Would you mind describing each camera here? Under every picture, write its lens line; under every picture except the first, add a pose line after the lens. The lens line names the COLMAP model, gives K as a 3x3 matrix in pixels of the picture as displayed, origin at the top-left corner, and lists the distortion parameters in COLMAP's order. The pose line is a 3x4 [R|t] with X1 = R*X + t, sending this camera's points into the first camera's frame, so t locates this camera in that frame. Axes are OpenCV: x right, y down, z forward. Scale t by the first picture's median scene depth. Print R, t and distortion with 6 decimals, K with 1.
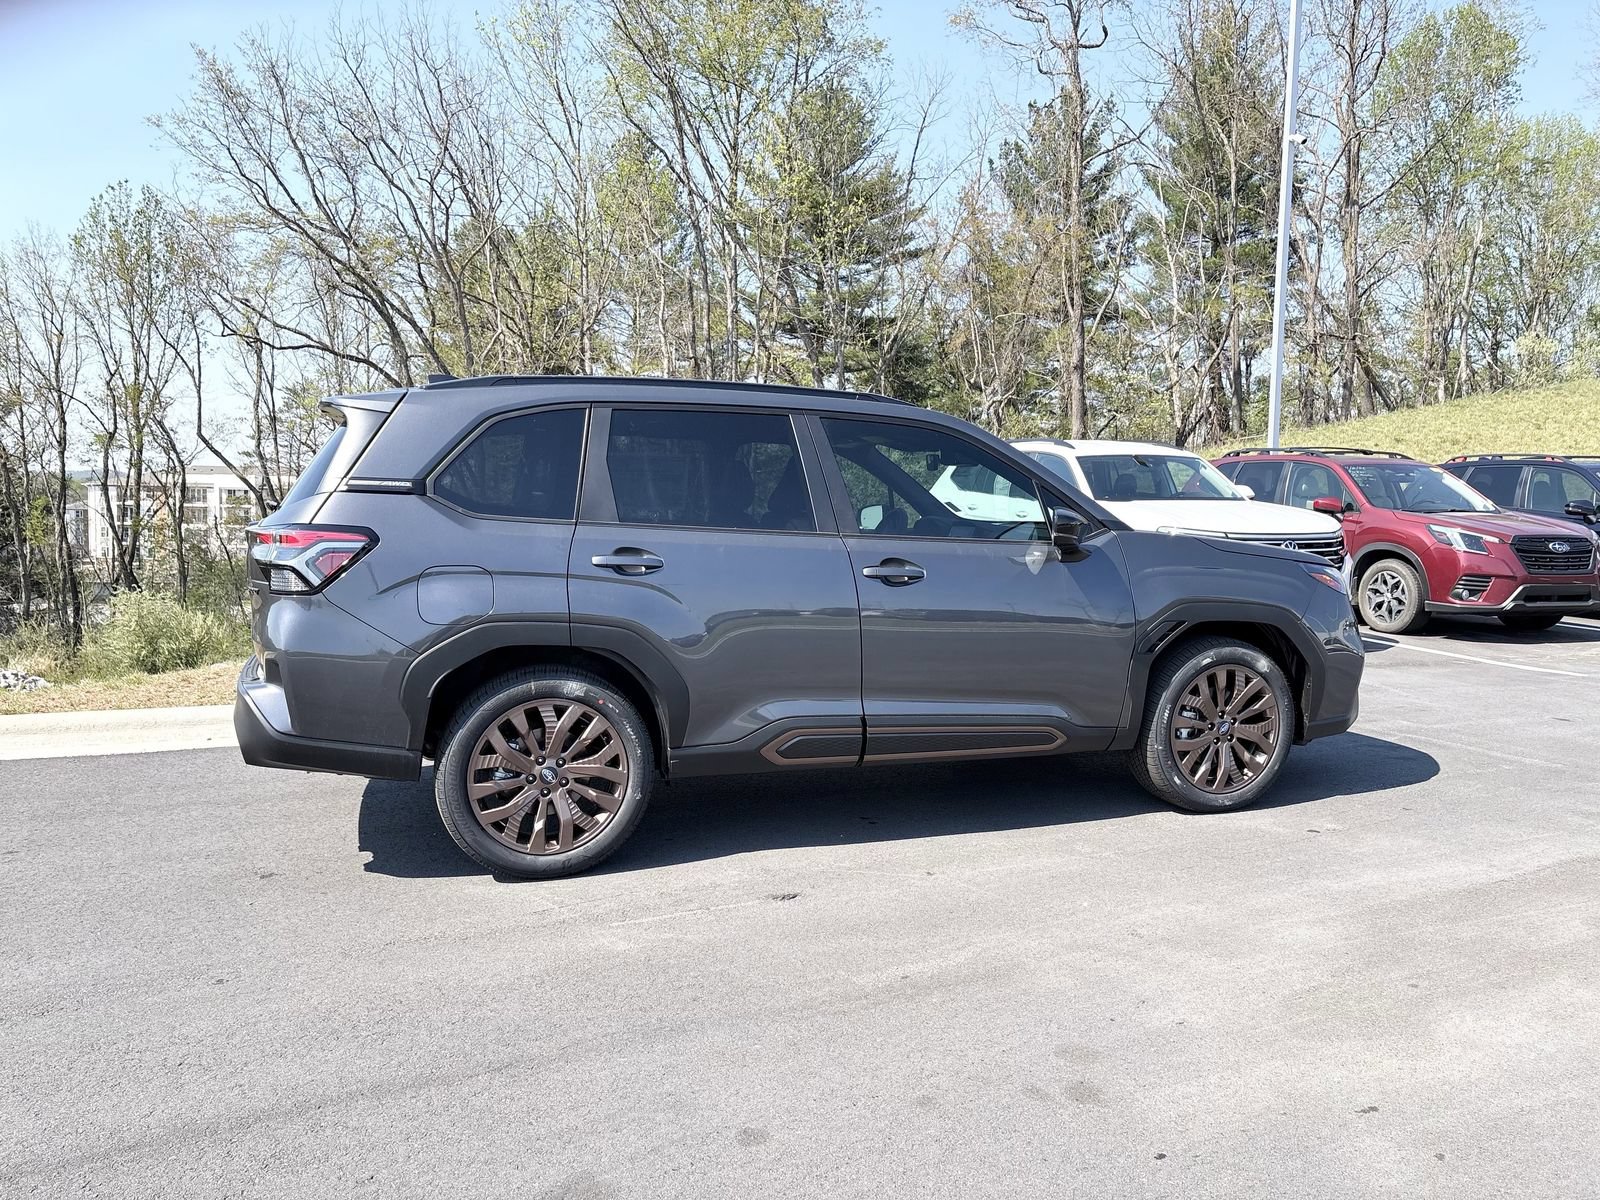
lens RADIAL K [[1224.9, 0, 797.1], [0, 1224.9, 601.7], [0, 0, 1]] dist [0.051209, -0.041650]
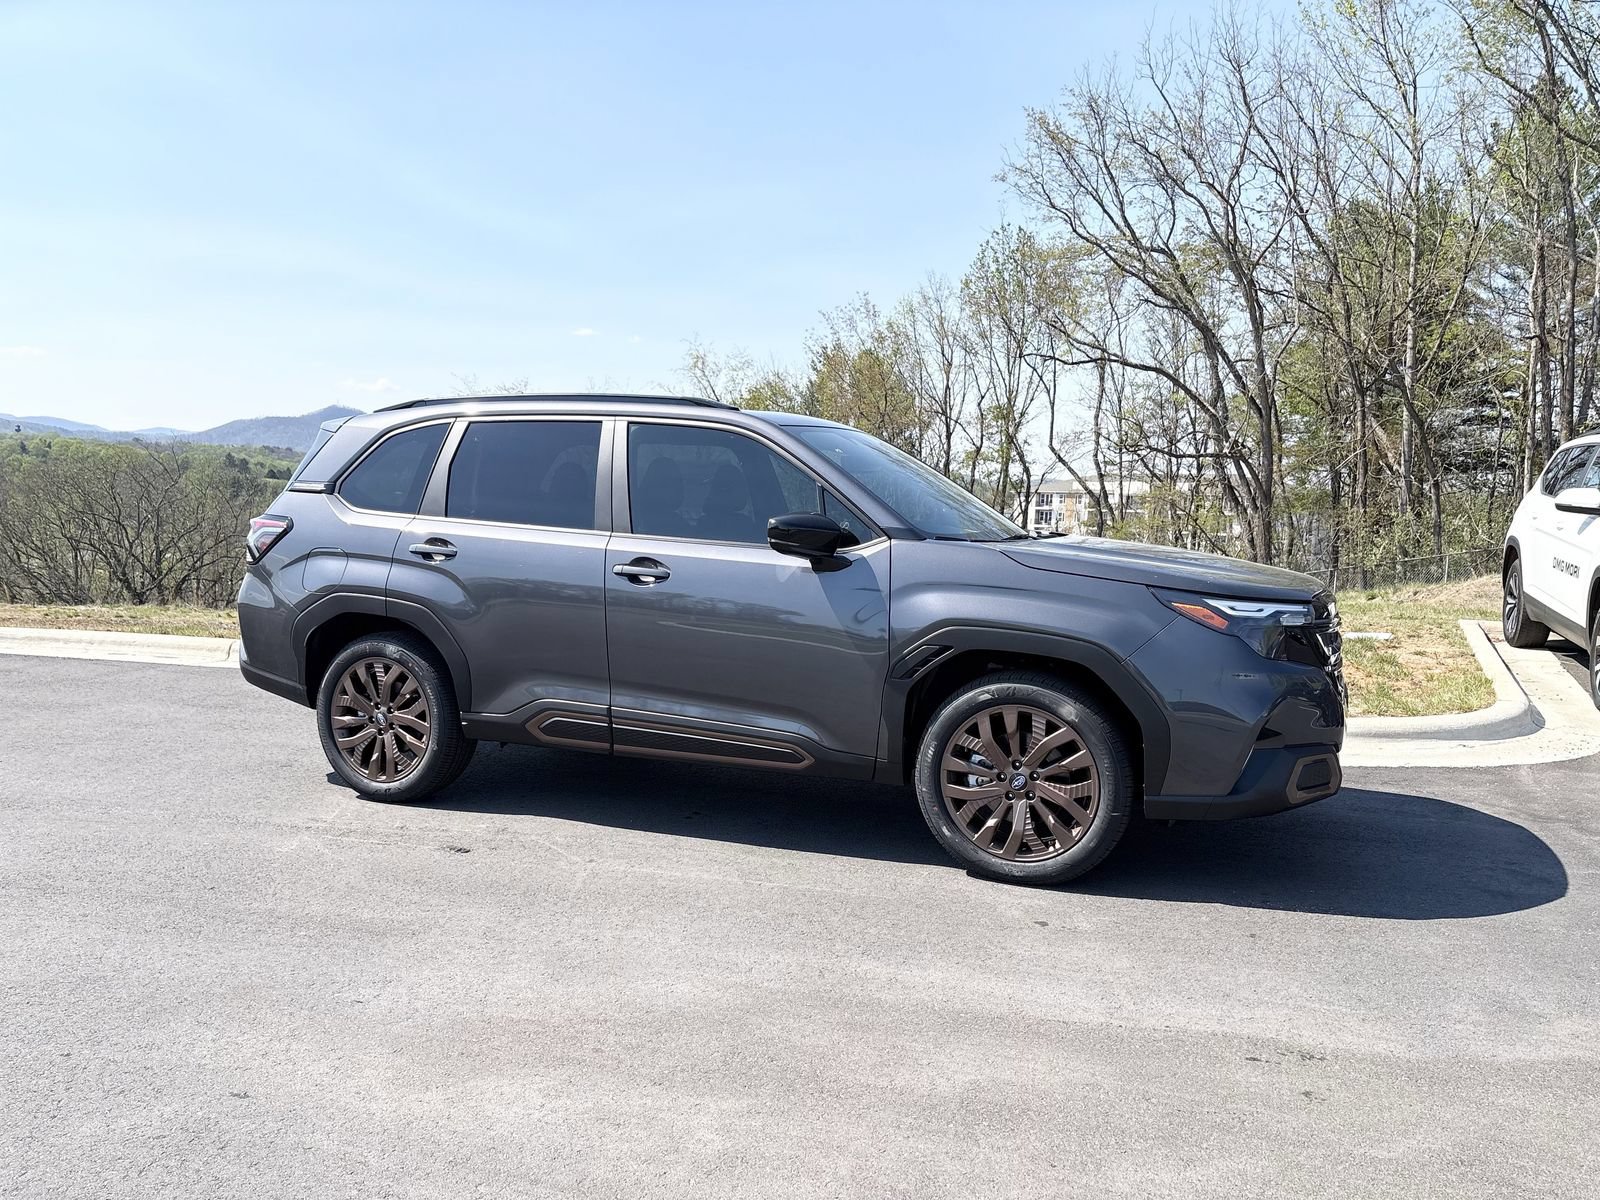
lens RADIAL K [[1224.9, 0, 751.6], [0, 1224.9, 576.0], [0, 0, 1]] dist [0.051209, -0.041650]
pose [[0.743356, 0.047665, -0.667195, 0.773884], [-0.065495, 0.997851, -0.001685, -0.022329], [0.665681, 0.044950, 0.744881, 0.267811]]
